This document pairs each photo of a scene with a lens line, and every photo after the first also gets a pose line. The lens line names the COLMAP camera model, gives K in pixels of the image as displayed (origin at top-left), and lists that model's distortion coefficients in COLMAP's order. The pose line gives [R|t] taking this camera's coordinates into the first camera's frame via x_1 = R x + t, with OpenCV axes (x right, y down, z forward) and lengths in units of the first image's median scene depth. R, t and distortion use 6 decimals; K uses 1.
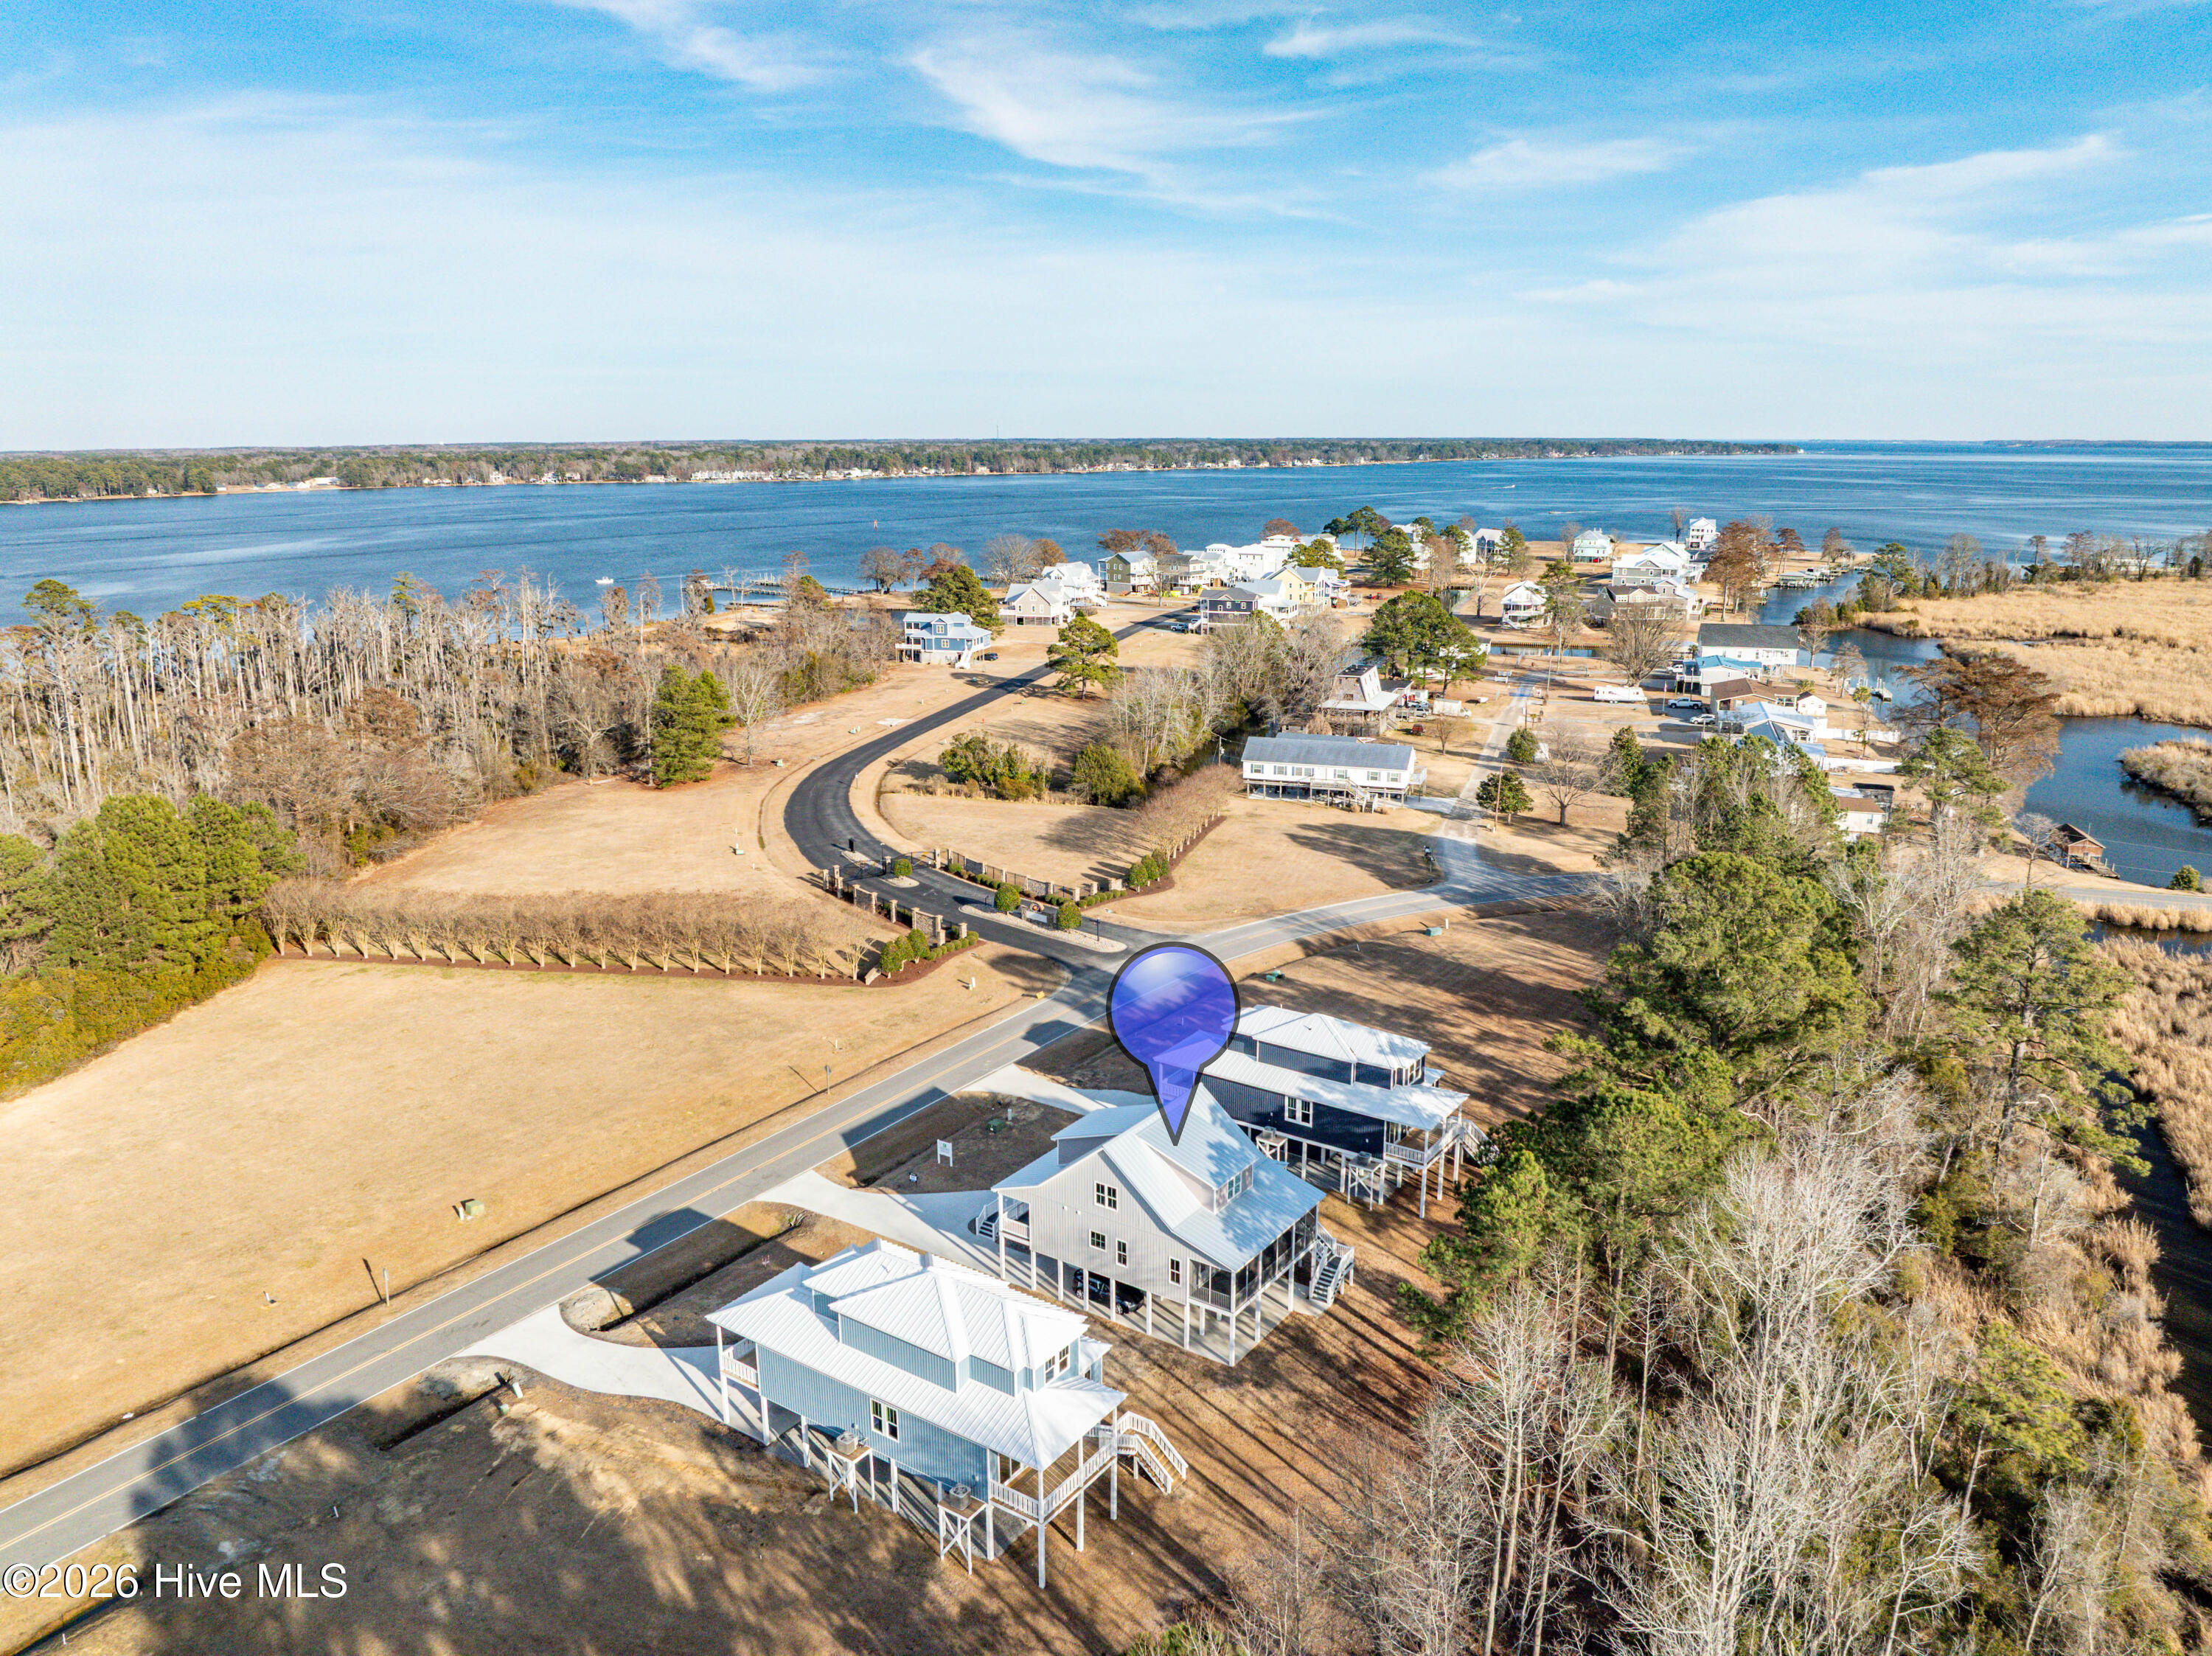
lens RADIAL K [[1571.3, 0, 1119.4], [0, 1571.3, 782.8], [0, 0, 1]] dist [-0.042565, 0.005722]
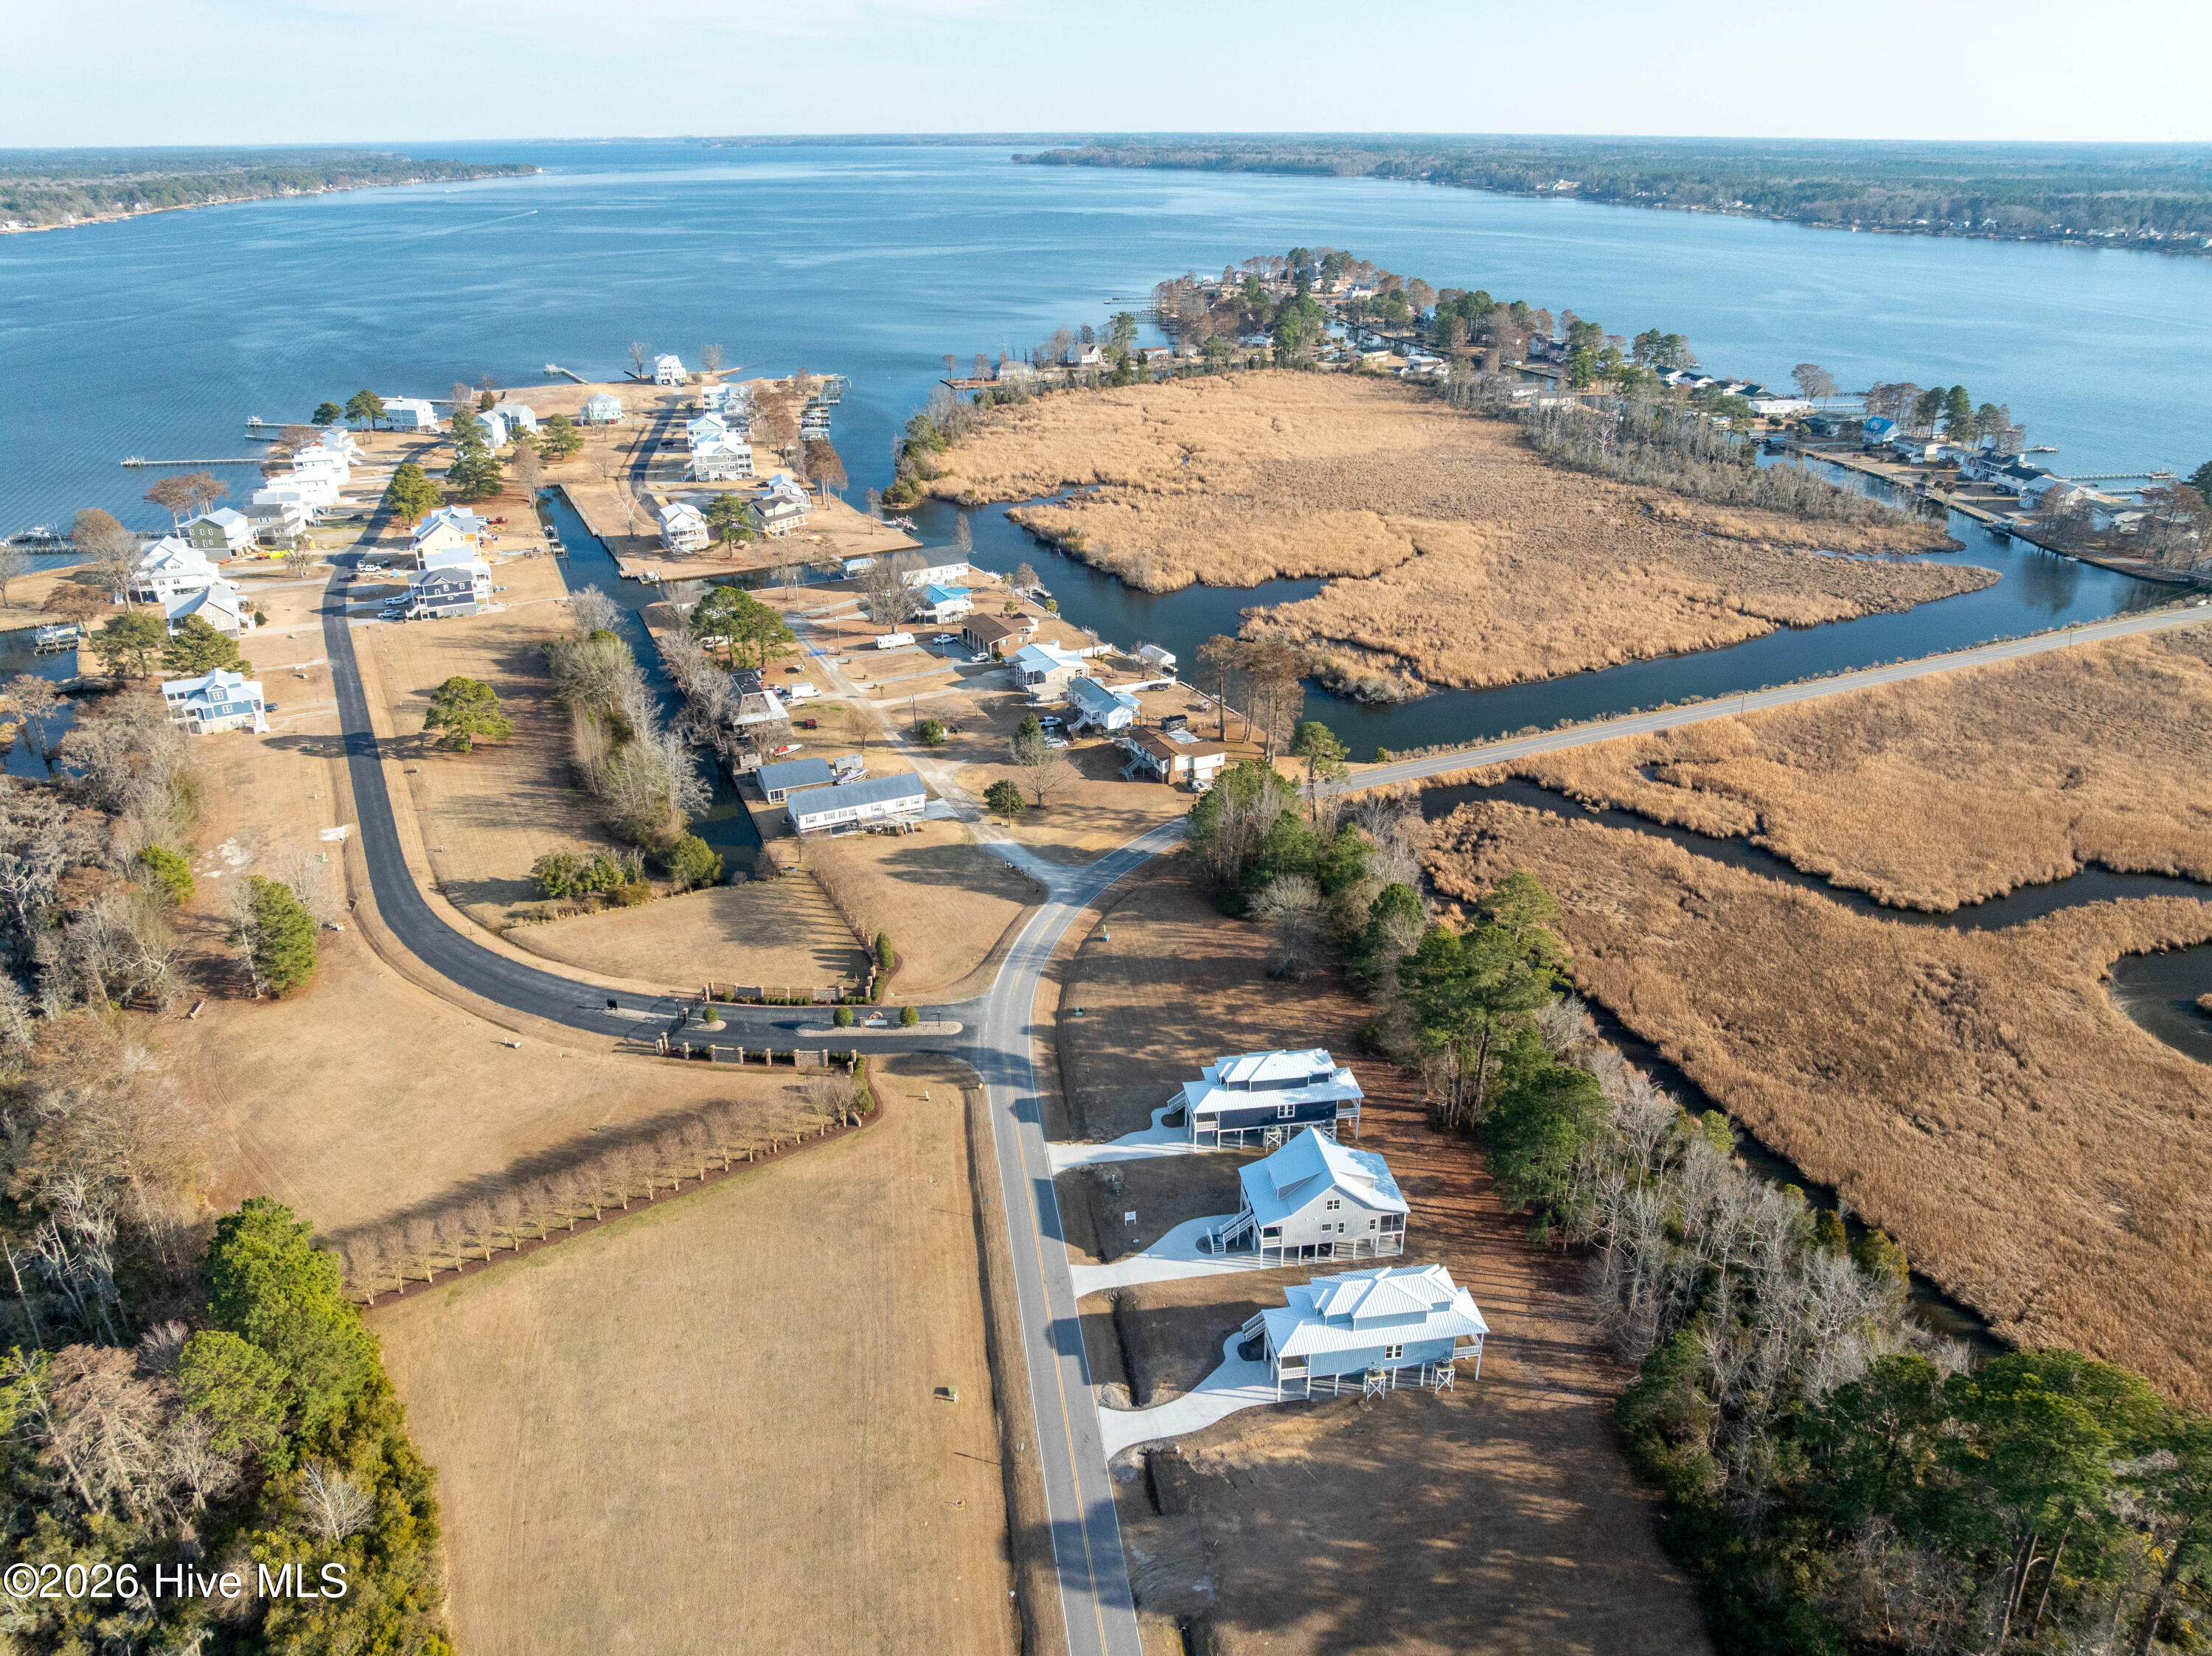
lens RADIAL K [[1564.8, 0, 1120.4], [0, 1564.8, 820.3], [0, 0, 1]] dist [-0.038402, -0.002791]
pose [[0.726421, -0.280299, 0.627491, -0.677412], [0.148935, 0.955555, 0.254428, -0.380634], [-0.670918, -0.091366, 0.735881, -0.099530]]
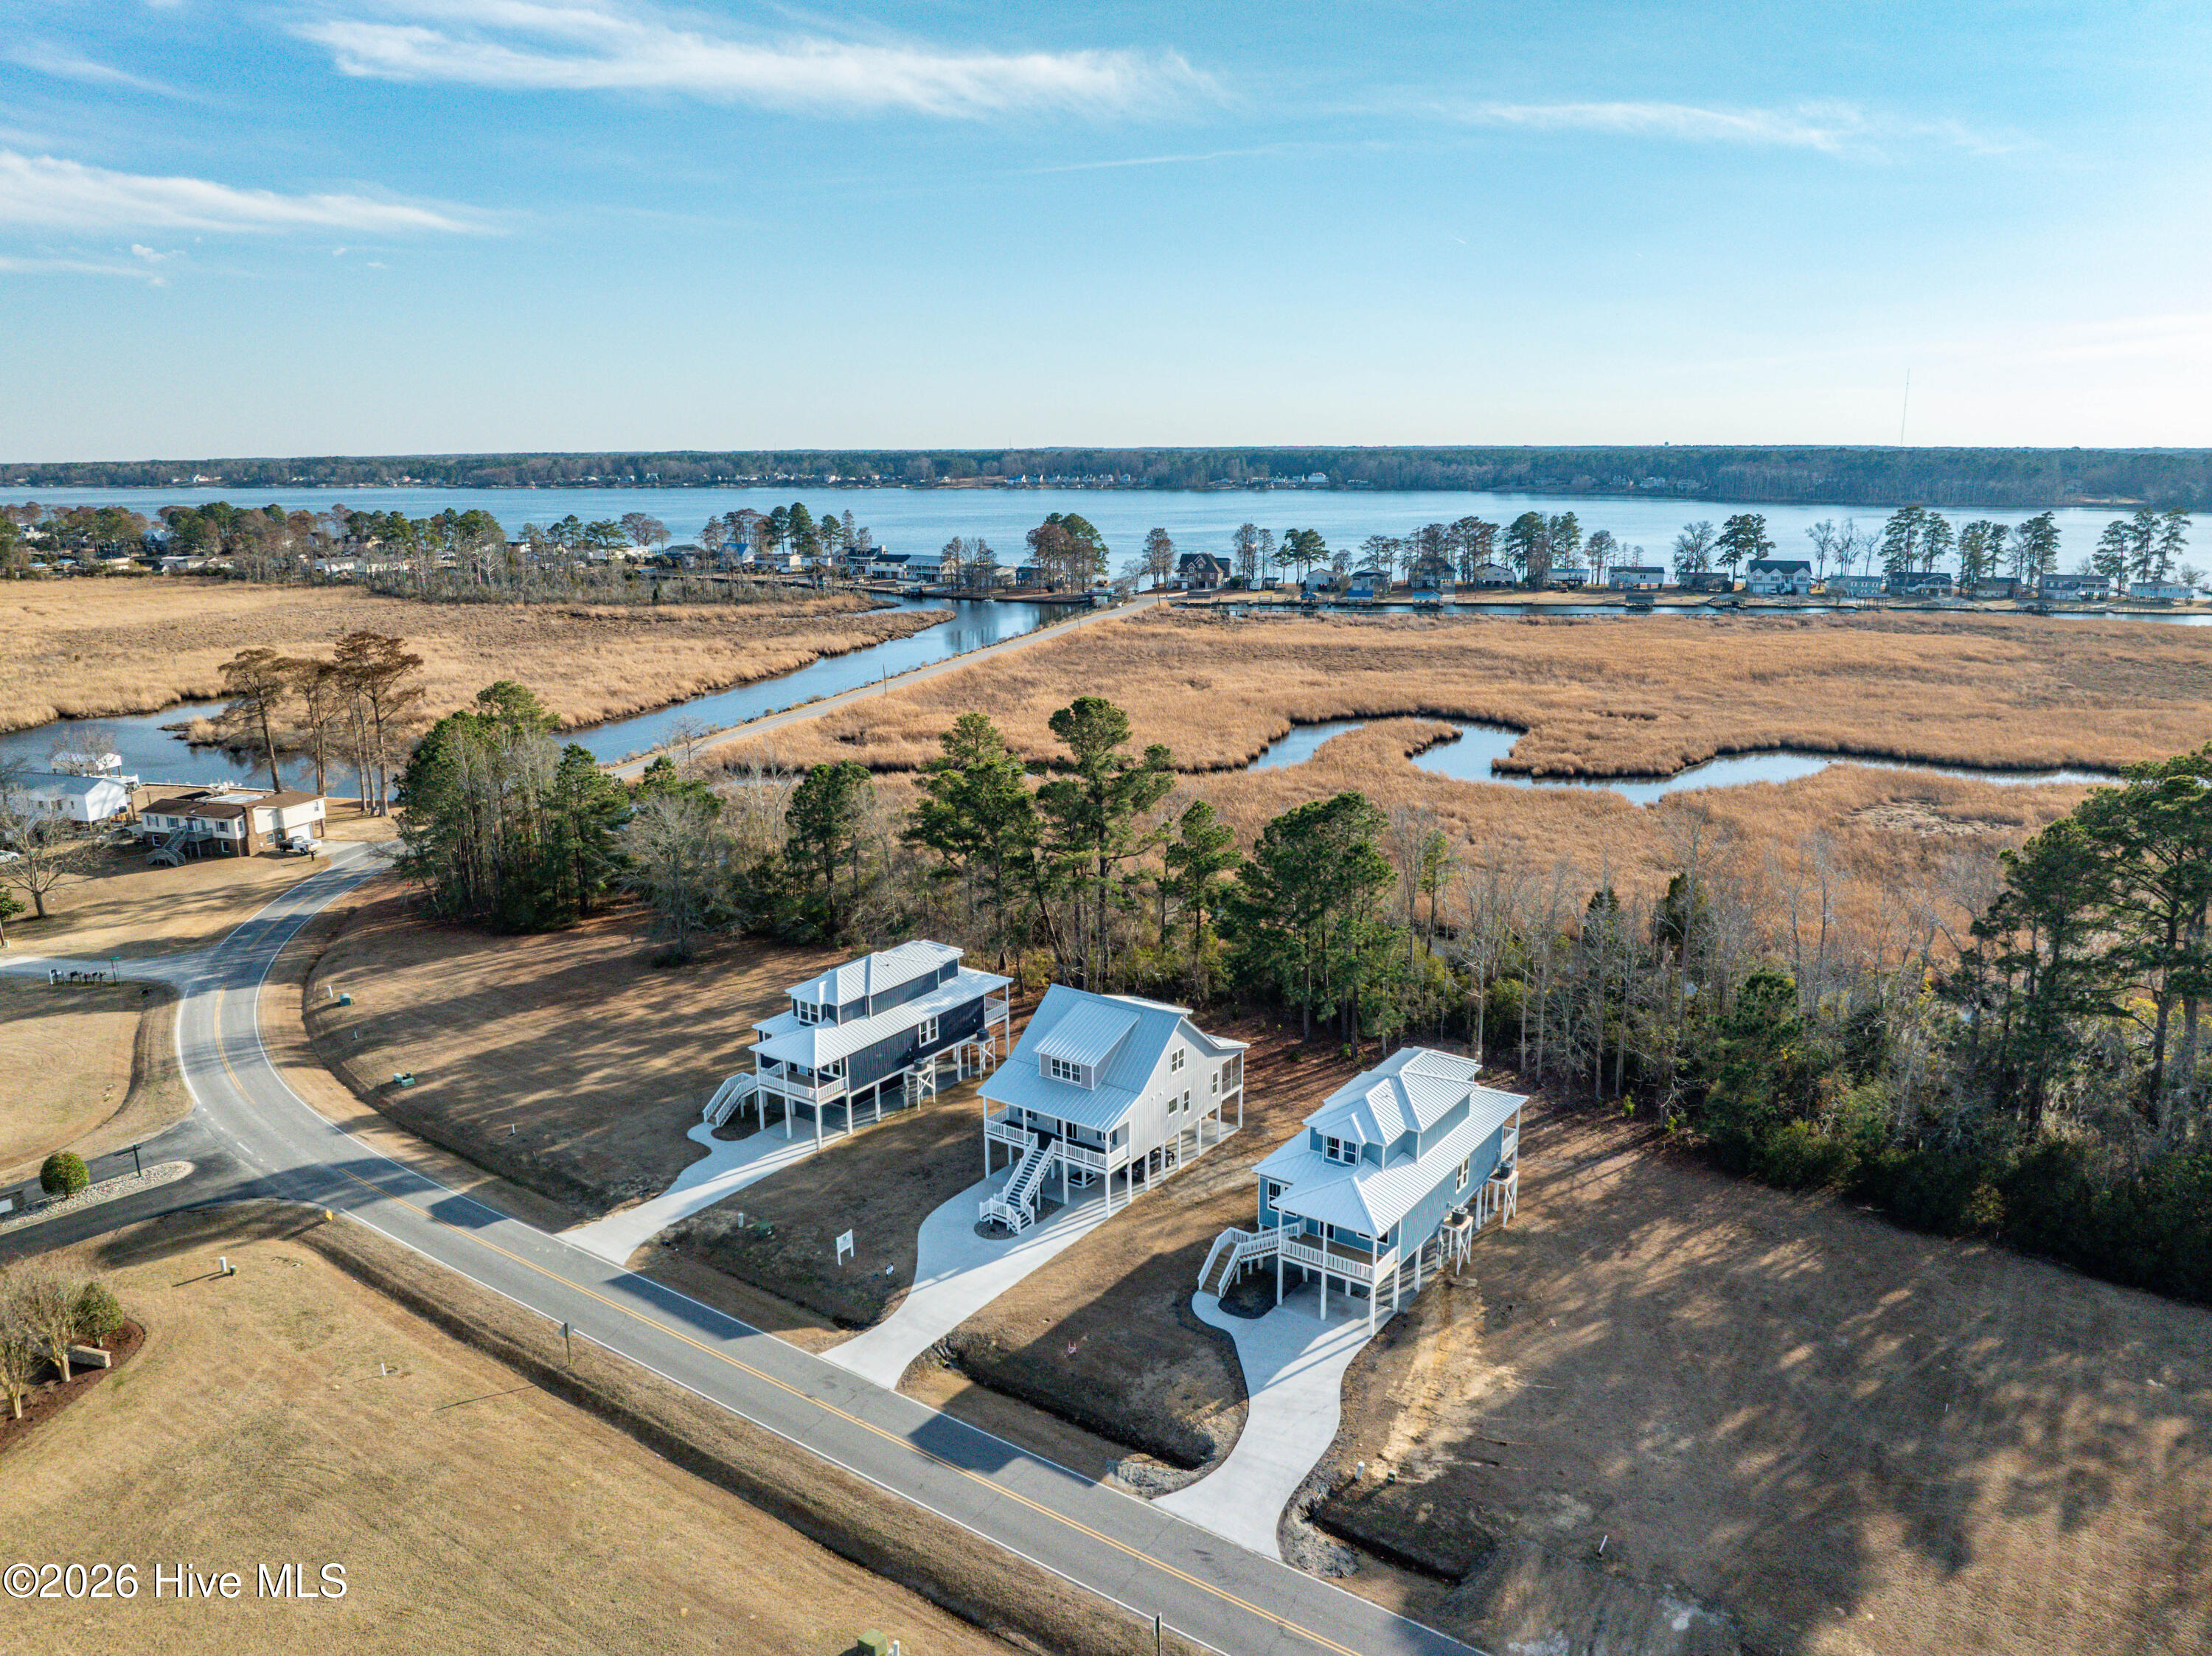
lens RADIAL K [[1558.9, 0, 1115.5], [0, 1558.9, 838.4], [0, 0, 1]] dist [-0.036505, 0.006617]
pose [[0.010016, -0.244816, 0.969518, -0.572670], [0.226478, 0.944926, 0.236267, -0.089377], [-0.973965, 0.217208, 0.064910, 0.502203]]
